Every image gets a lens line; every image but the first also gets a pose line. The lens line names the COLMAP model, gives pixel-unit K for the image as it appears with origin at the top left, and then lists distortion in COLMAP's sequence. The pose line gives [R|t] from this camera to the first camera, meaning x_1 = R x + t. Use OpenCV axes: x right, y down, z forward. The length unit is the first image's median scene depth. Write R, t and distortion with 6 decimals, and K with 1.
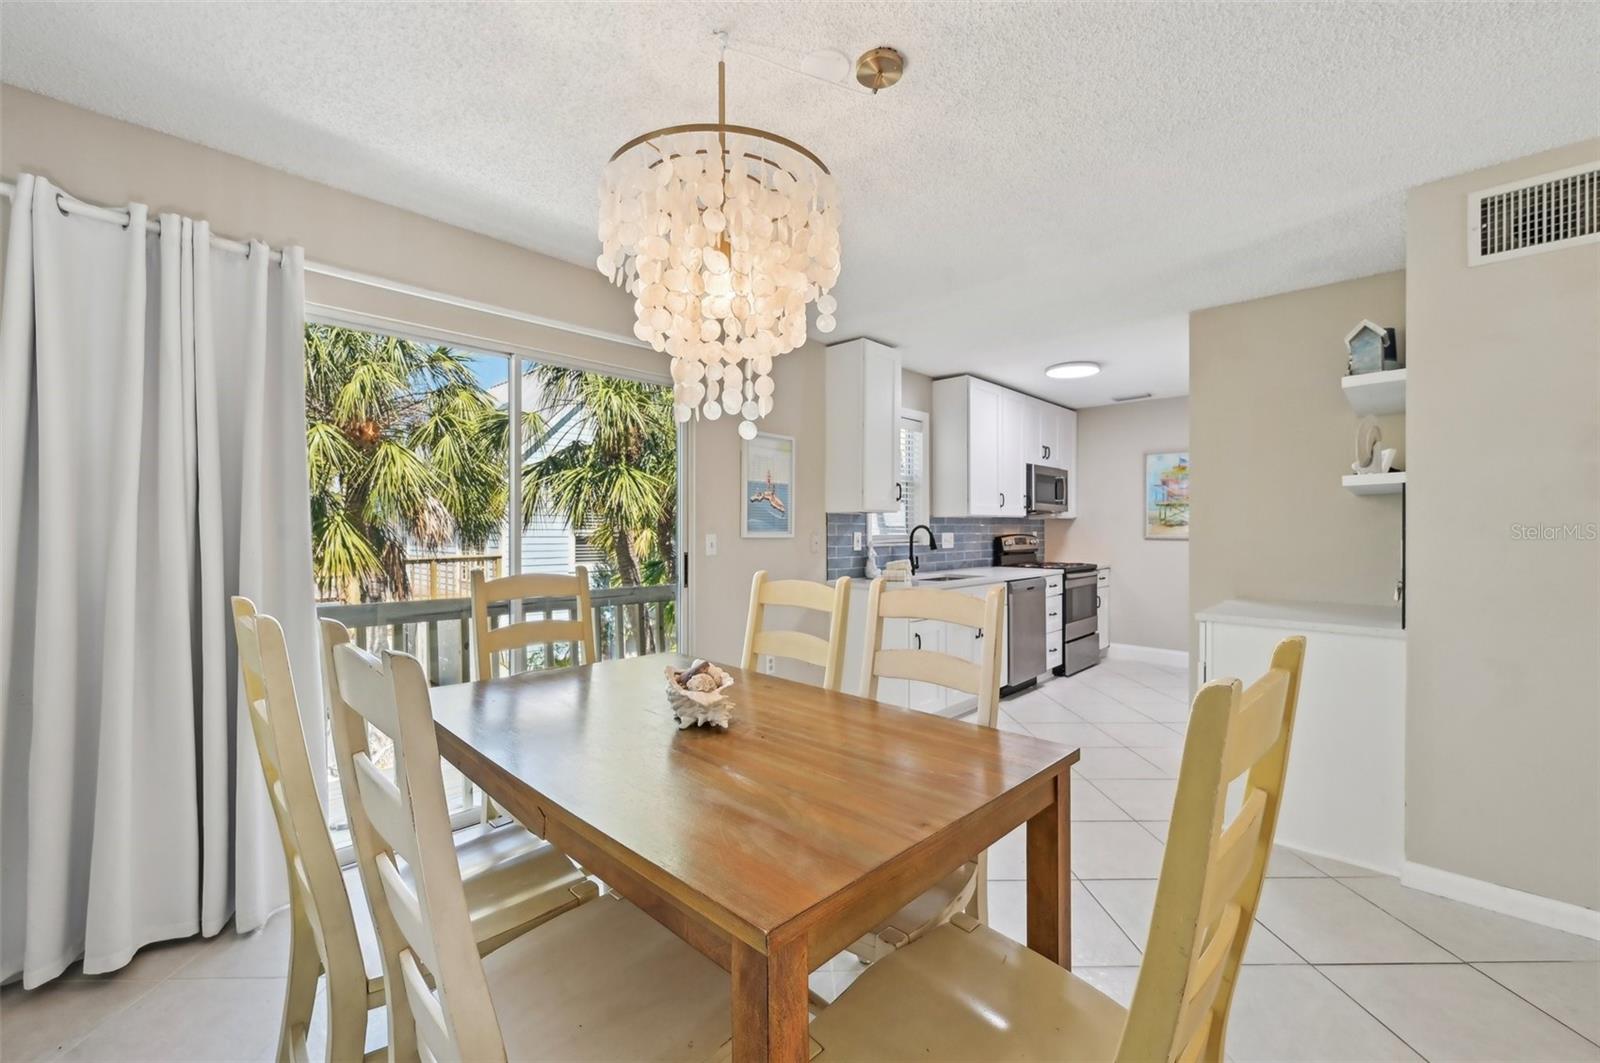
lens RADIAL K [[639.7, 0, 810.5], [0, 639.7, 532.7], [0, 0, 1]] dist [0.003193, -0.001685]
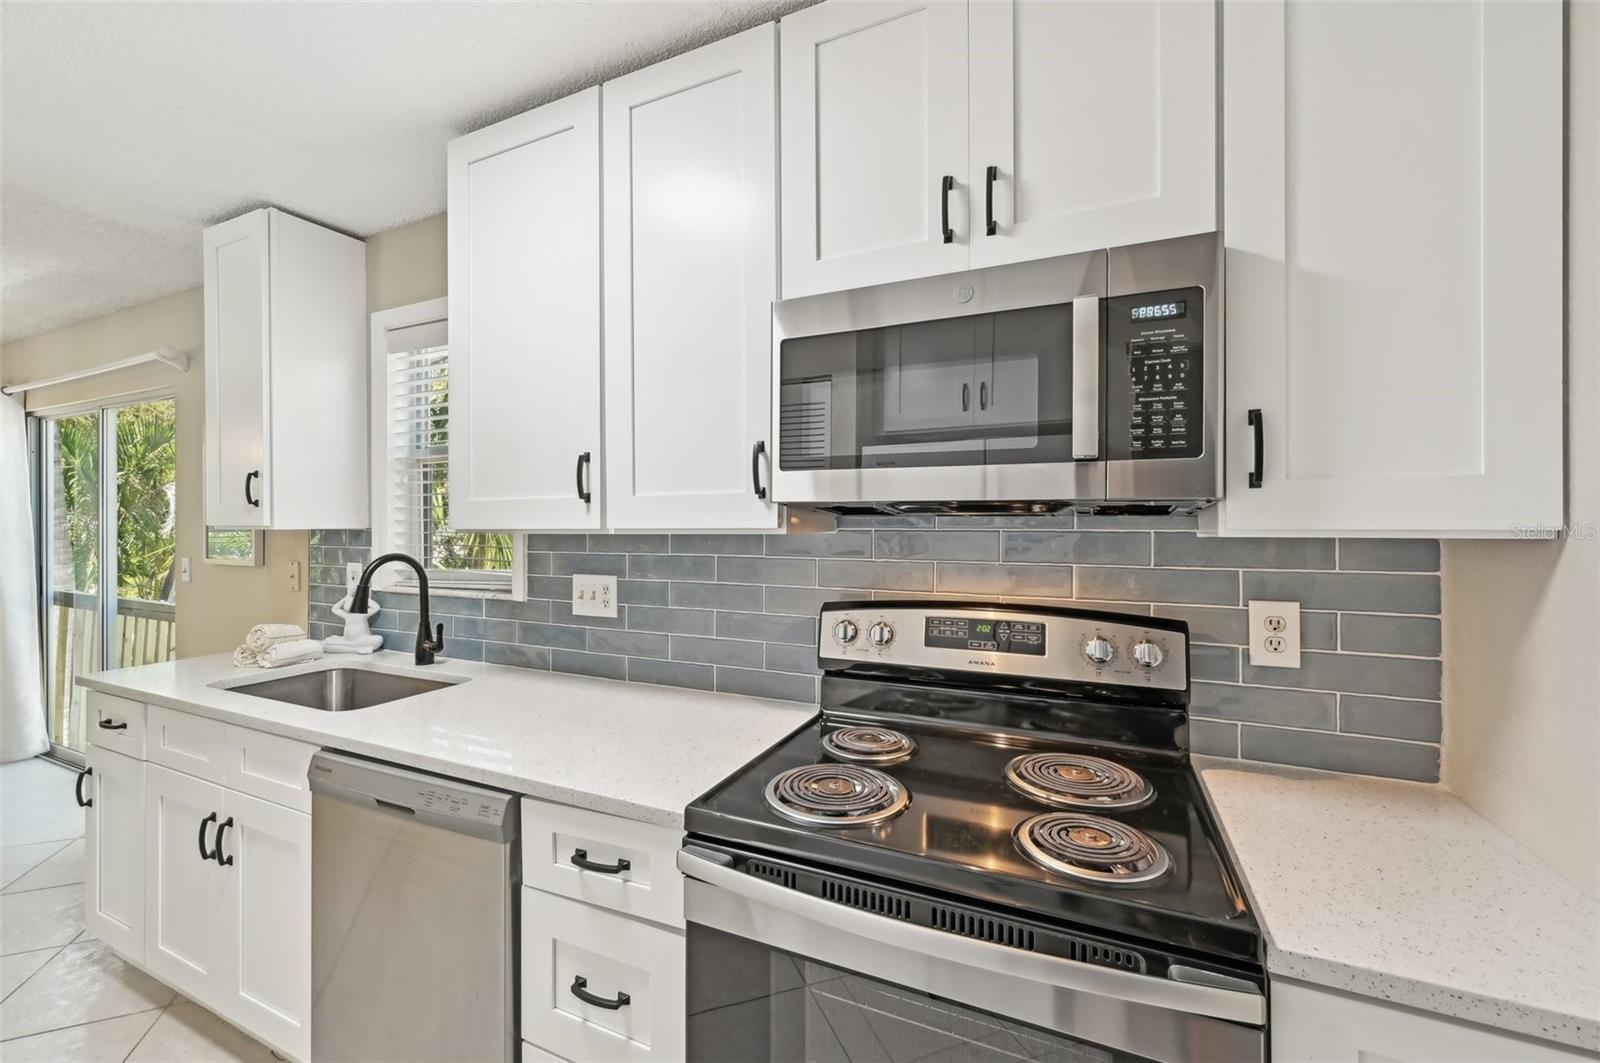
lens RADIAL K [[697.5, 0, 786.2], [0, 697.5, 533.2], [0, 0, 1]] dist [0.028524, -0.000002]
pose [[0.276359, 0.008974, -0.961013, 0.623165], [-0.006838, 0.999949, 0.007372, -0.027445], [0.961030, 0.004534, 0.276406, 0.979431]]
